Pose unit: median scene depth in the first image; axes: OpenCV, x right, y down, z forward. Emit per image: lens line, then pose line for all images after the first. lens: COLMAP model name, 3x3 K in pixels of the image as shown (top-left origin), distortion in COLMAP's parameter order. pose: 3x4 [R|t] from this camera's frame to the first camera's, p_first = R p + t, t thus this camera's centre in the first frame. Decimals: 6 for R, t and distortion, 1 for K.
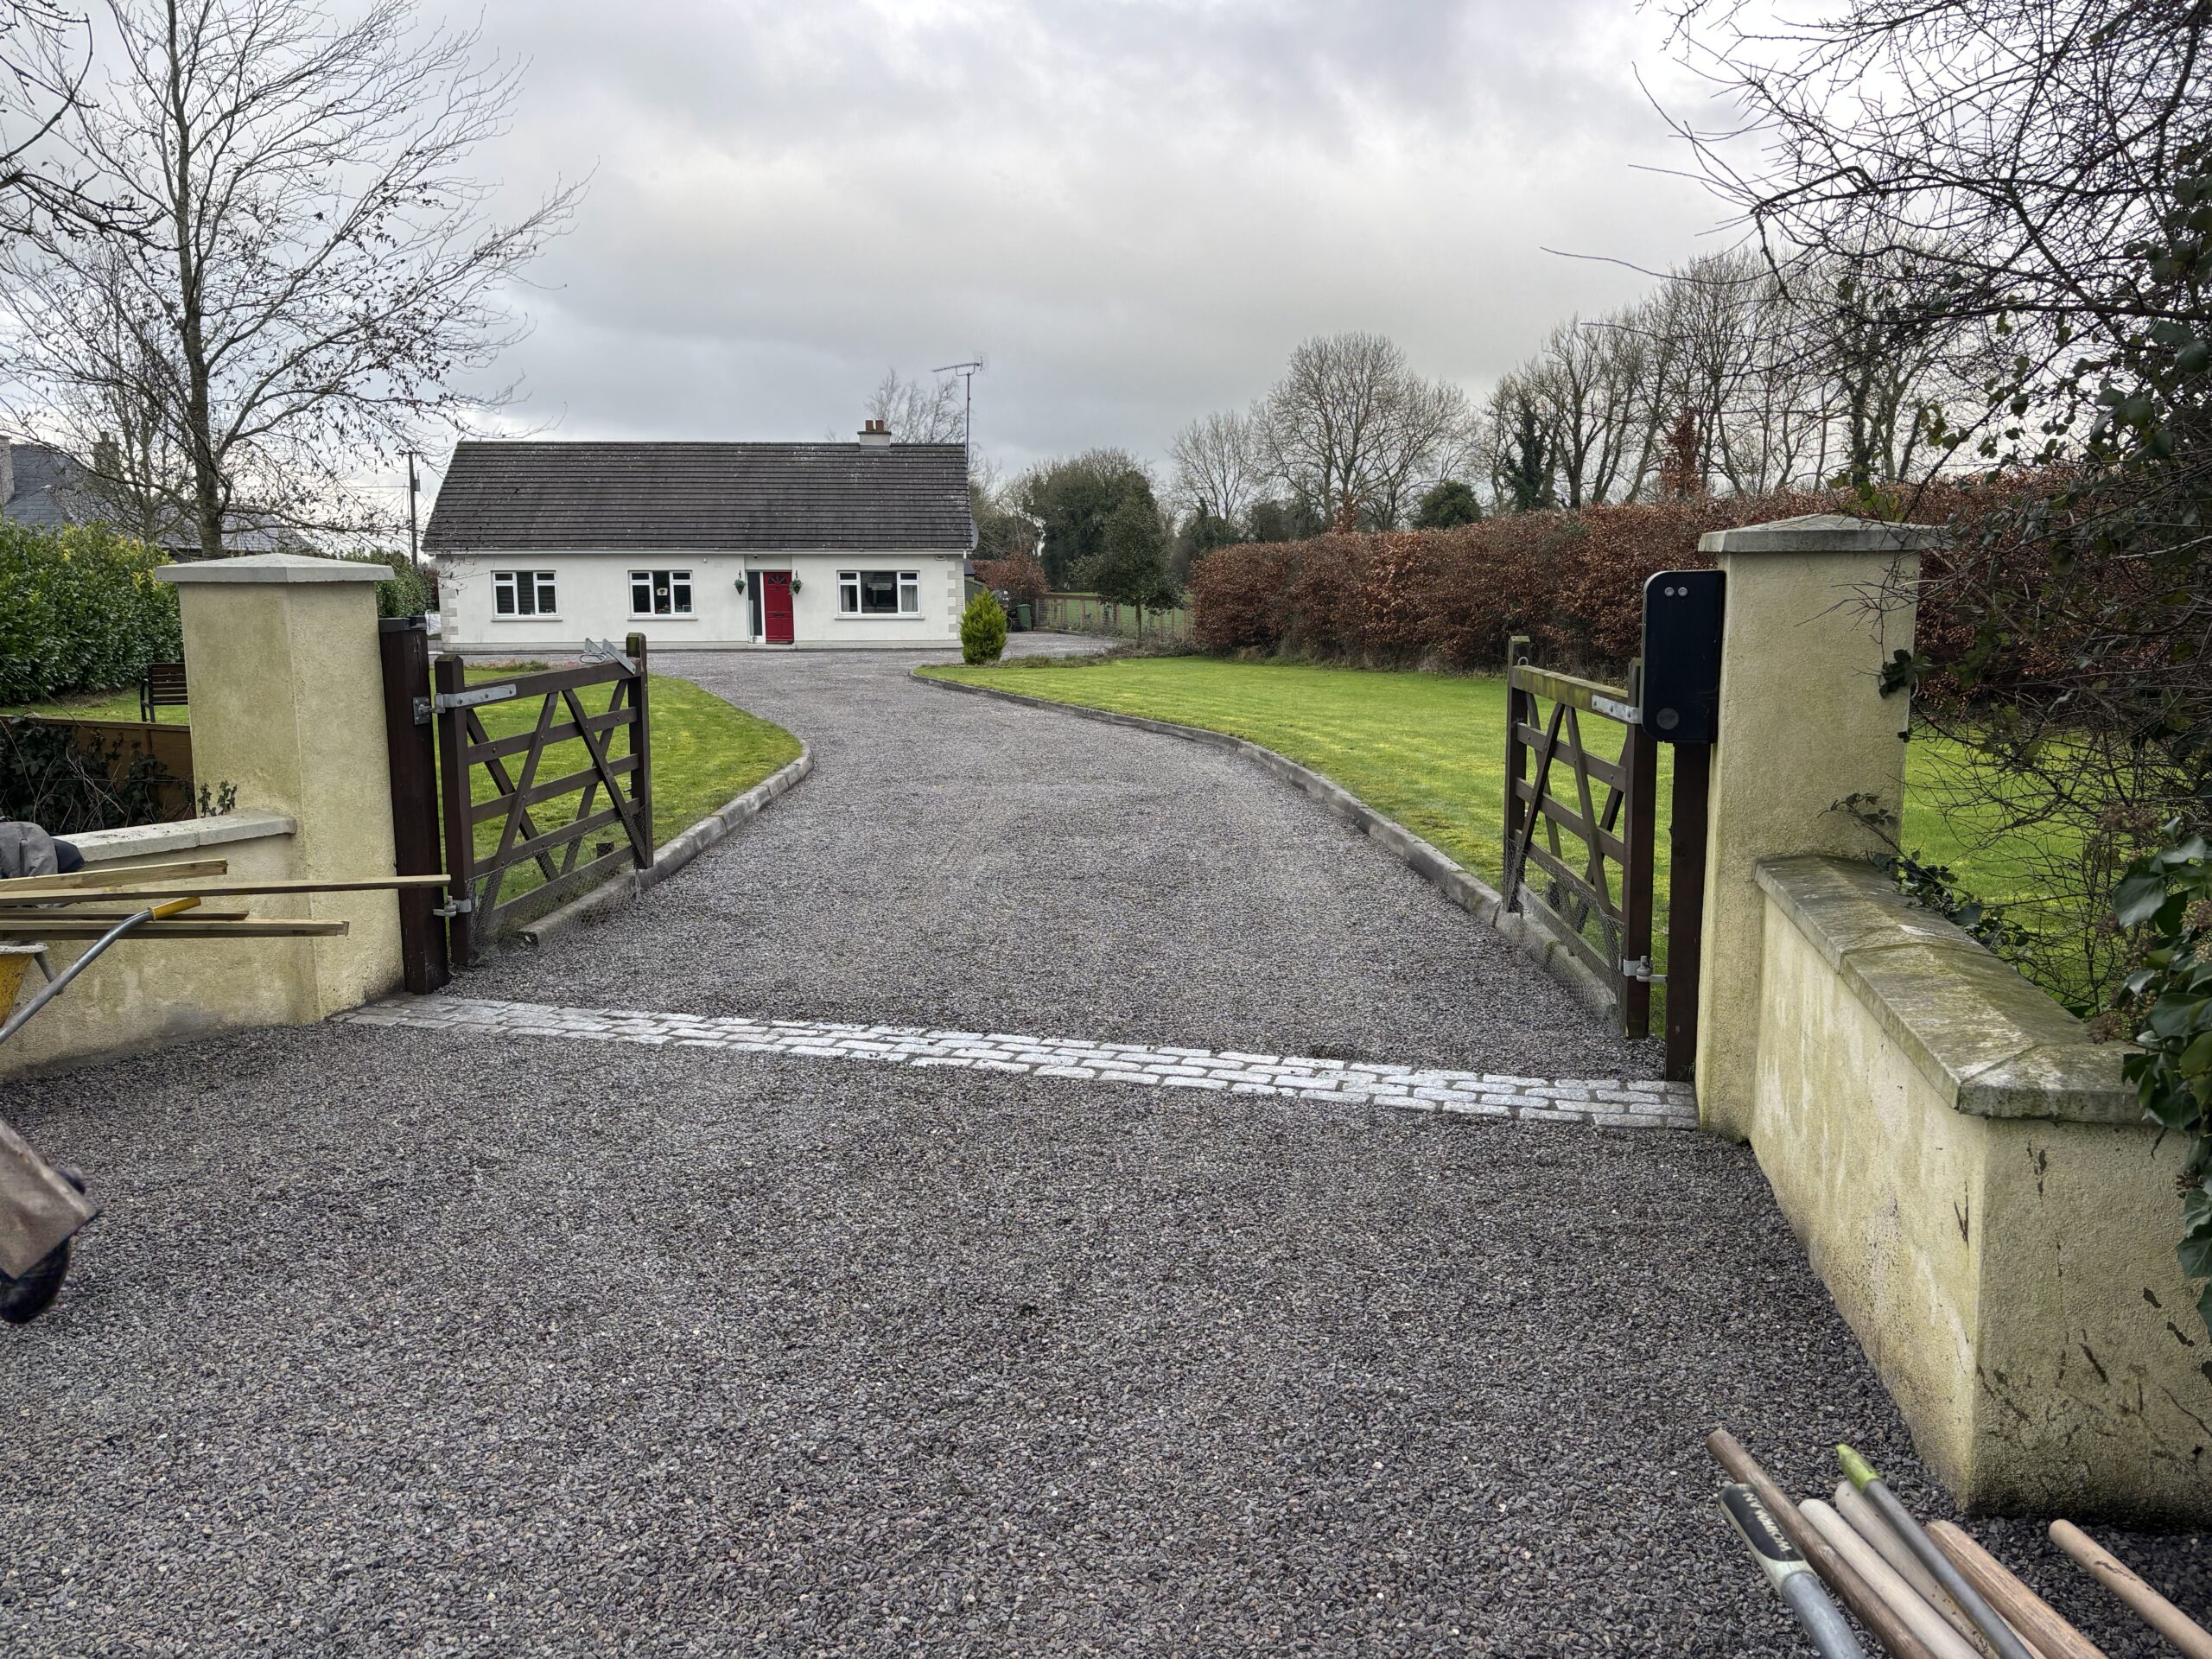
lens RADIAL K [[1655.2, 0, 1091.2], [0, 1655.2, 829.3], [0, 0, 1]] dist [0.015492, -0.026337]
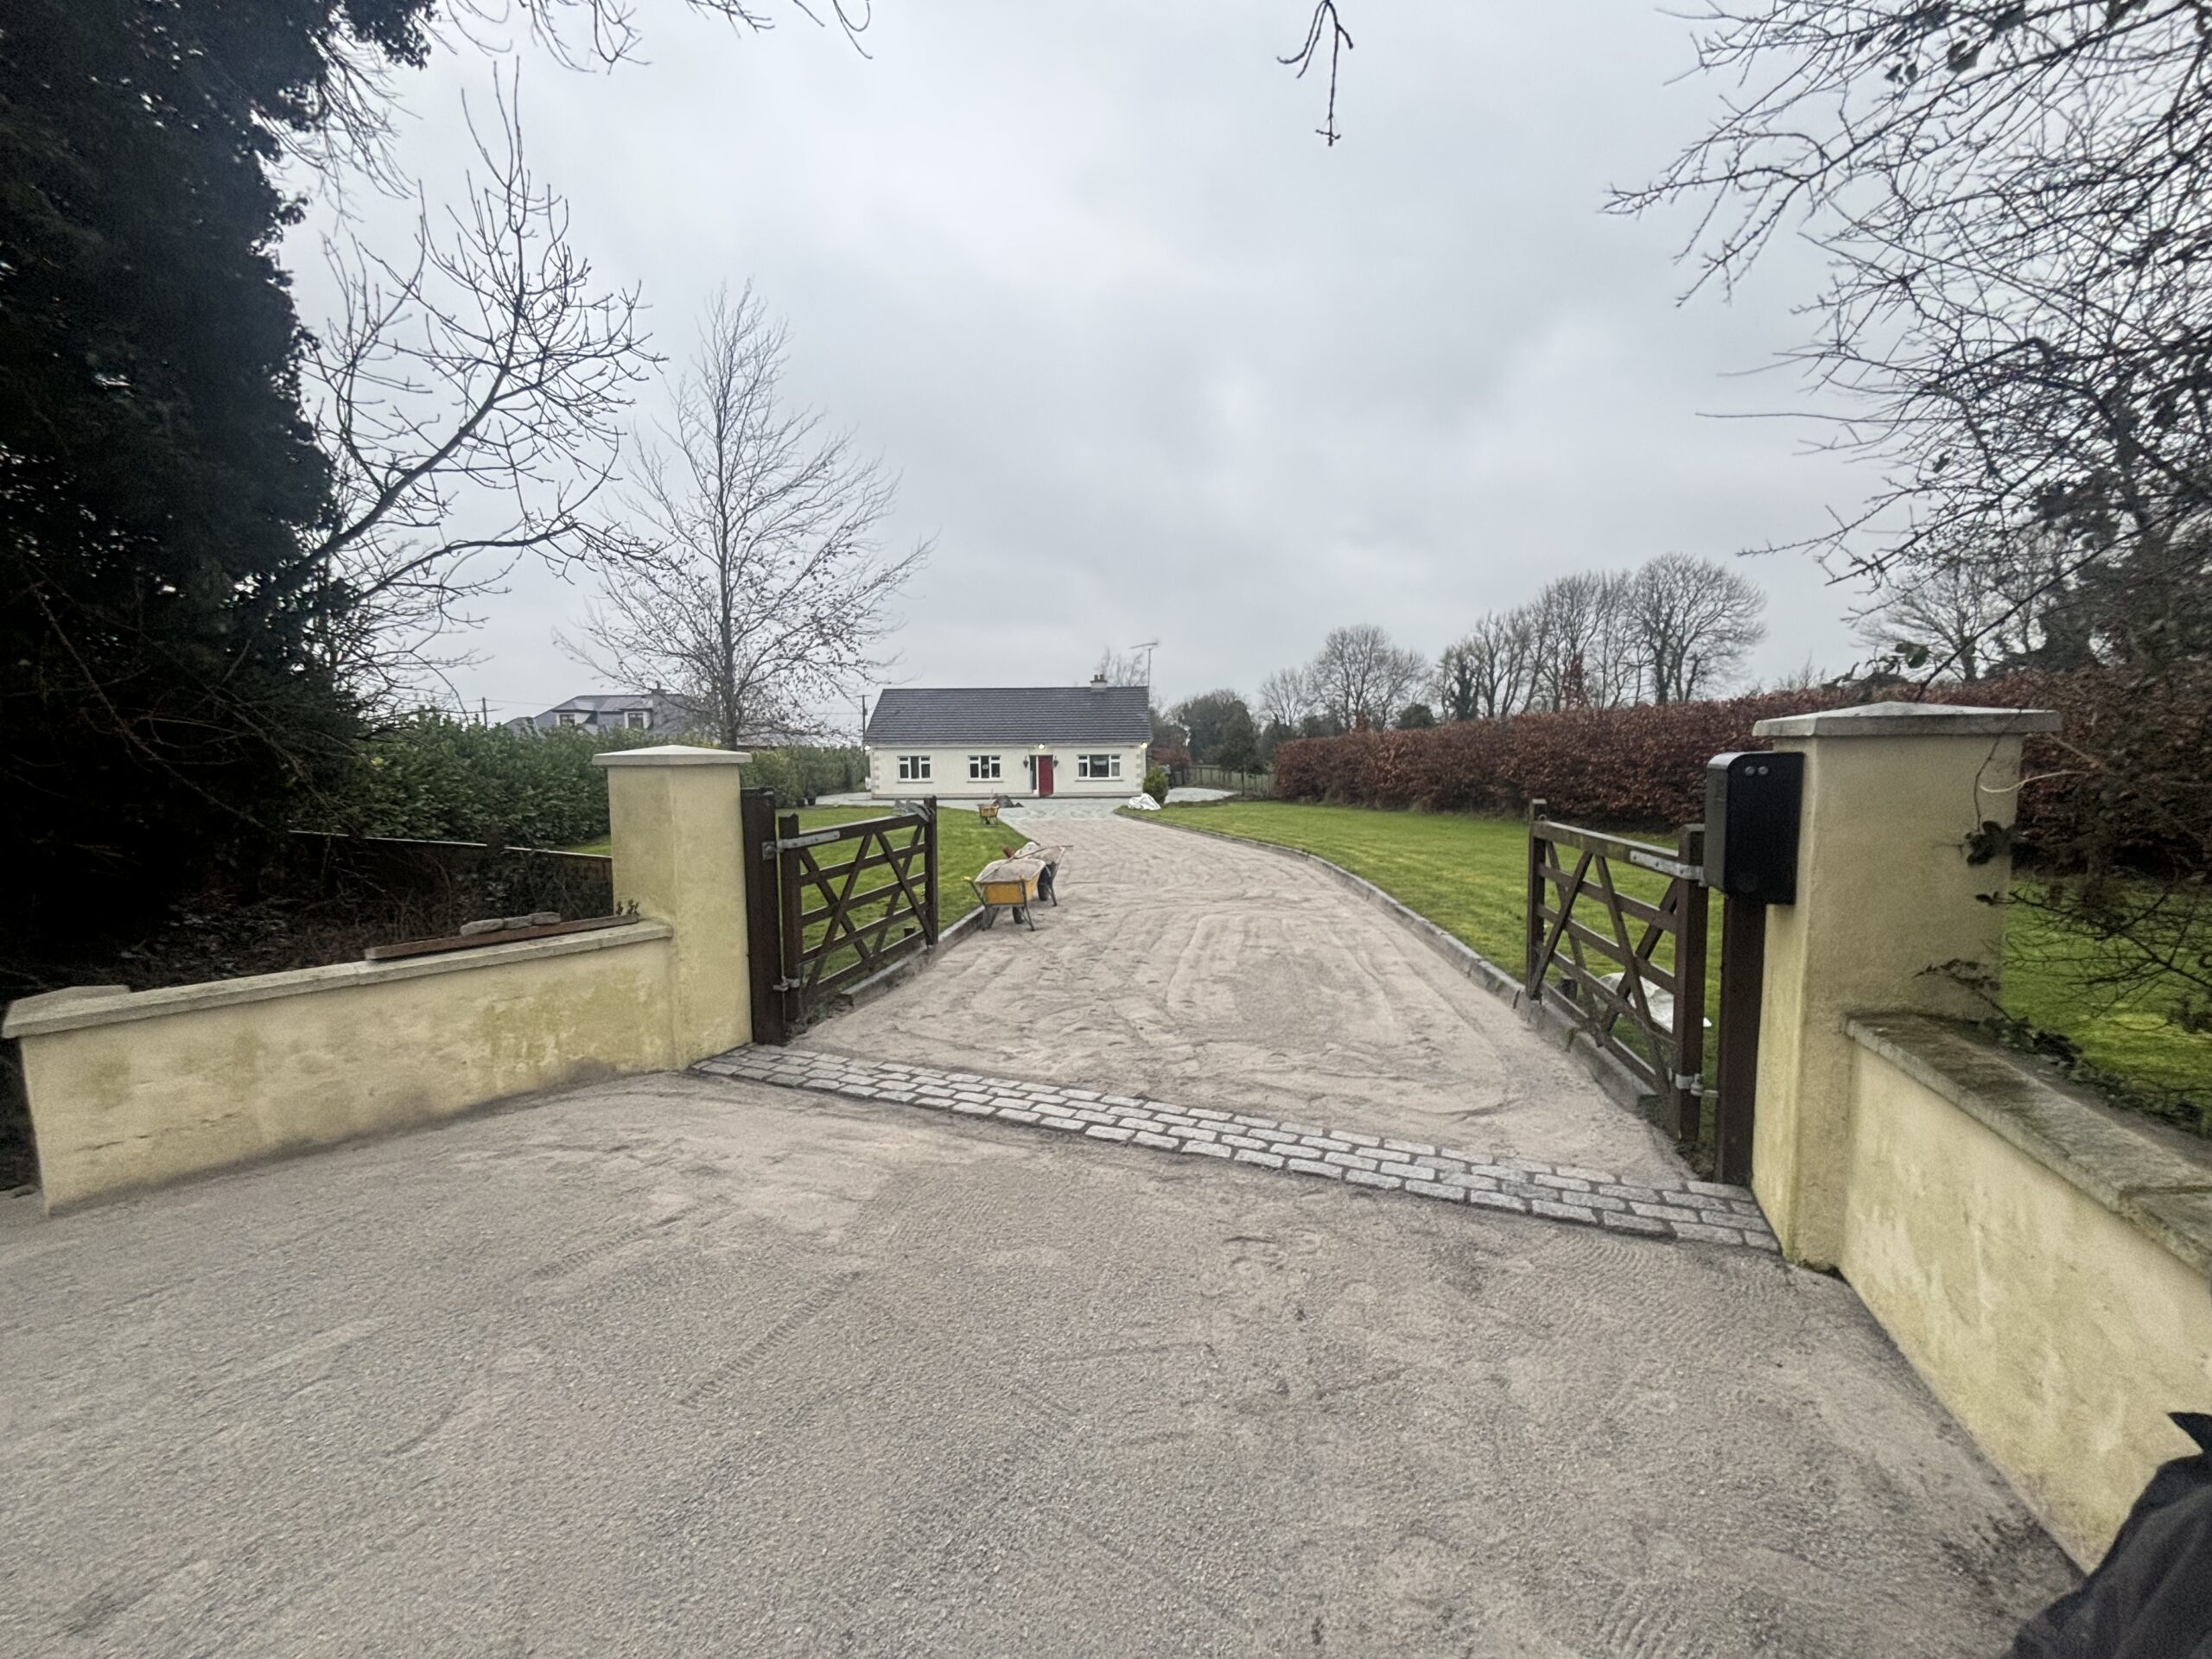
lens RADIAL K [[884.4, 0, 1102.8], [0, 884.4, 840.2], [0, 0, 1]] dist [-0.000054, -0.000650]
pose [[0.992110, 0.007390, -0.125151, -0.003700], [-0.014638, 0.998262, -0.057092, -0.015153], [0.124511, 0.058474, 0.990494, 0.096681]]
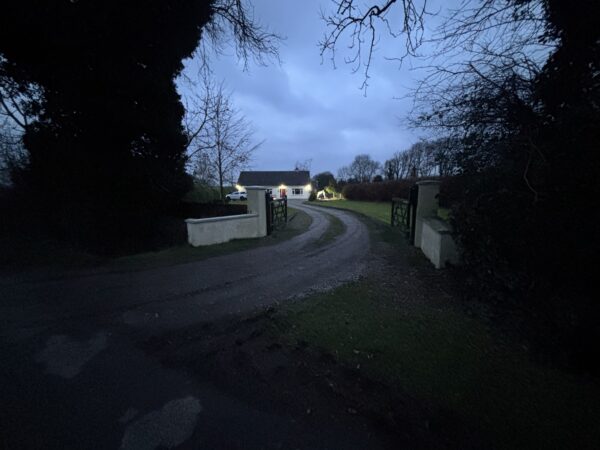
lens RADIAL K [[239.9, 0, 298.6], [0, 239.9, 227.3], [0, 0, 1]] dist [-0.000054, -0.000650]
pose [[0.994653, 0.011848, -0.102587, -0.040341], [-0.011358, 0.999921, 0.005356, 0.020684], [0.102642, -0.004162, 0.994710, -0.112947]]
